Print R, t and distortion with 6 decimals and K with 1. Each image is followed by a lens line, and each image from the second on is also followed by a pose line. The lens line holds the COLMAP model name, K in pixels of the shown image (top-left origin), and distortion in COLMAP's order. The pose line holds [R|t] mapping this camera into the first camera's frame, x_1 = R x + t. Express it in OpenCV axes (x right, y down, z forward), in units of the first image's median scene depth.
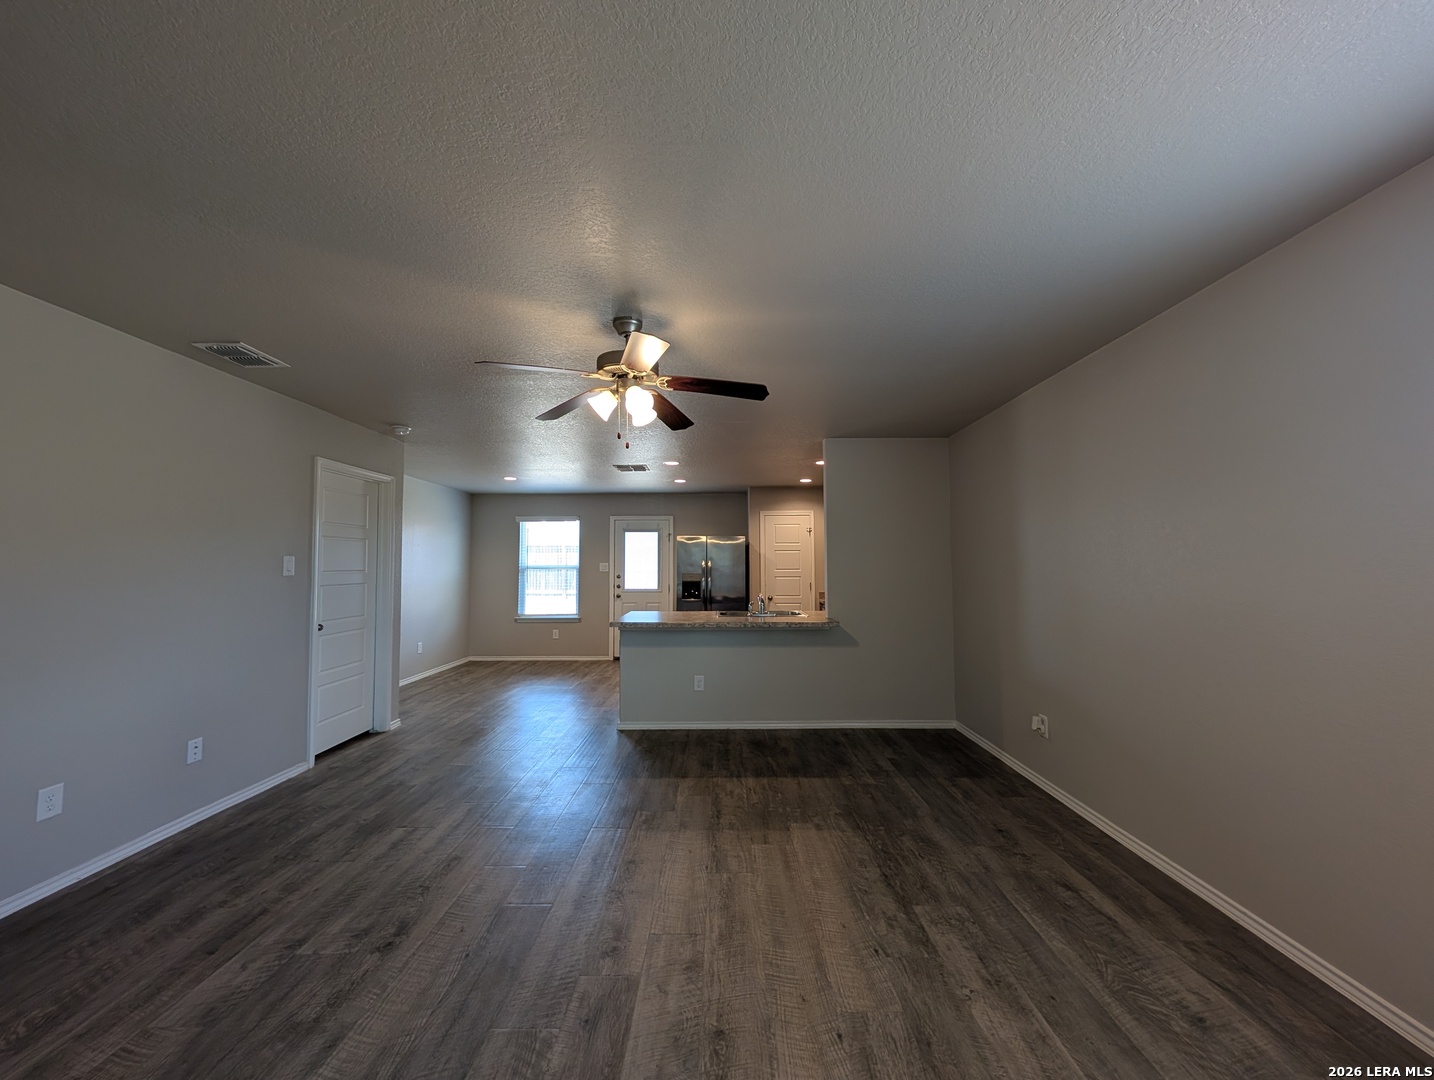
lens RADIAL K [[543.9, 0, 719.5], [0, 543.9, 540.5], [0, 0, 1]] dist [0.000516, 0.000097]
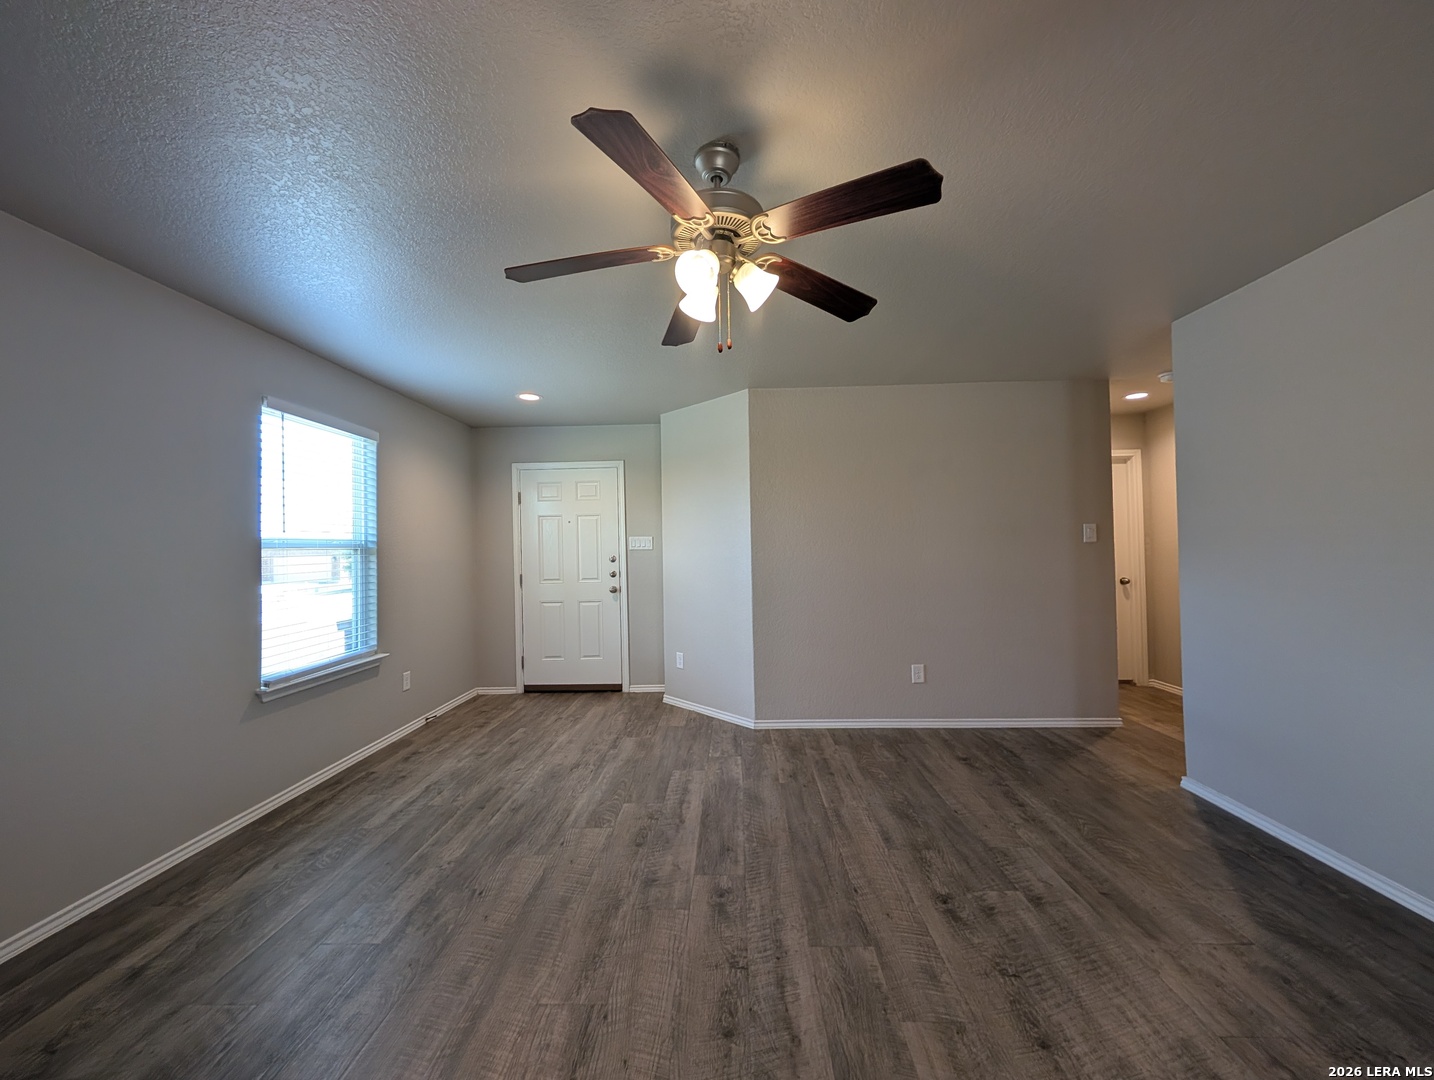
lens RADIAL K [[543.9, 0, 719.5], [0, 543.9, 540.5], [0, 0, 1]] dist [0.000516, 0.000097]
pose [[-0.999496, 0.021299, 0.023554, -0.124896], [0.019730, 0.997692, -0.064972, 0.070302], [-0.024883, -0.064474, -0.997609, 1.146097]]
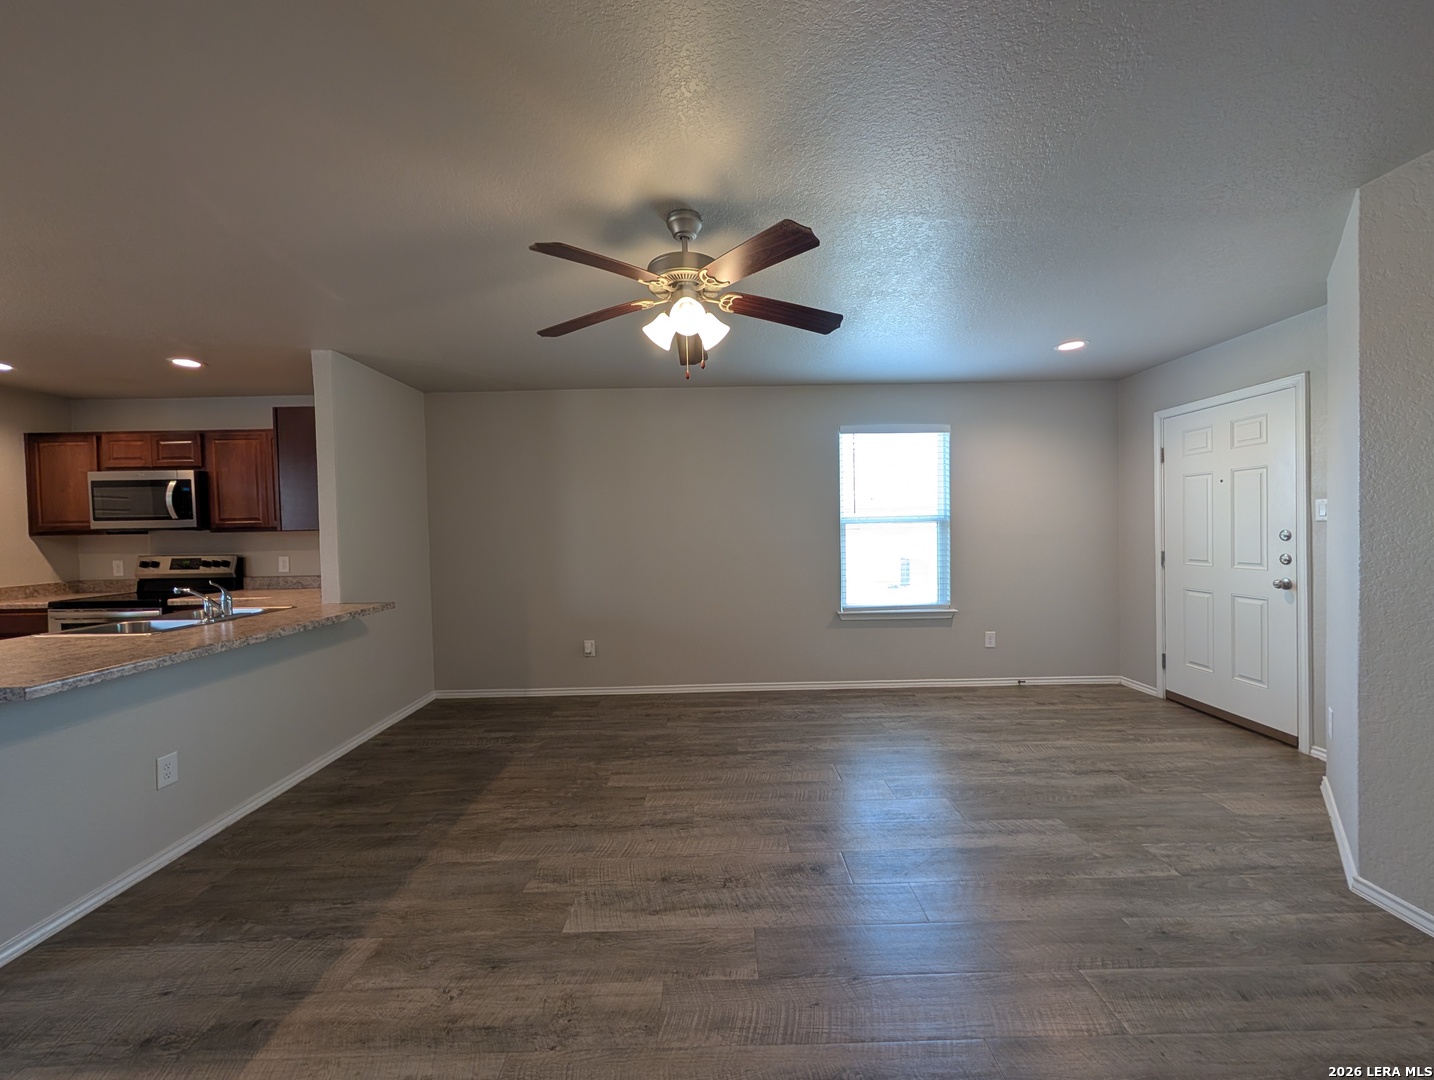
lens RADIAL K [[543.9, 0, 719.5], [0, 543.9, 540.5], [0, 0, 1]] dist [0.000516, 0.000097]
pose [[-0.012863, -0.020323, 0.999711, -0.694258], [-0.030004, 0.999351, 0.019930, 0.038910], [-0.999467, -0.029739, -0.013465, 0.668167]]
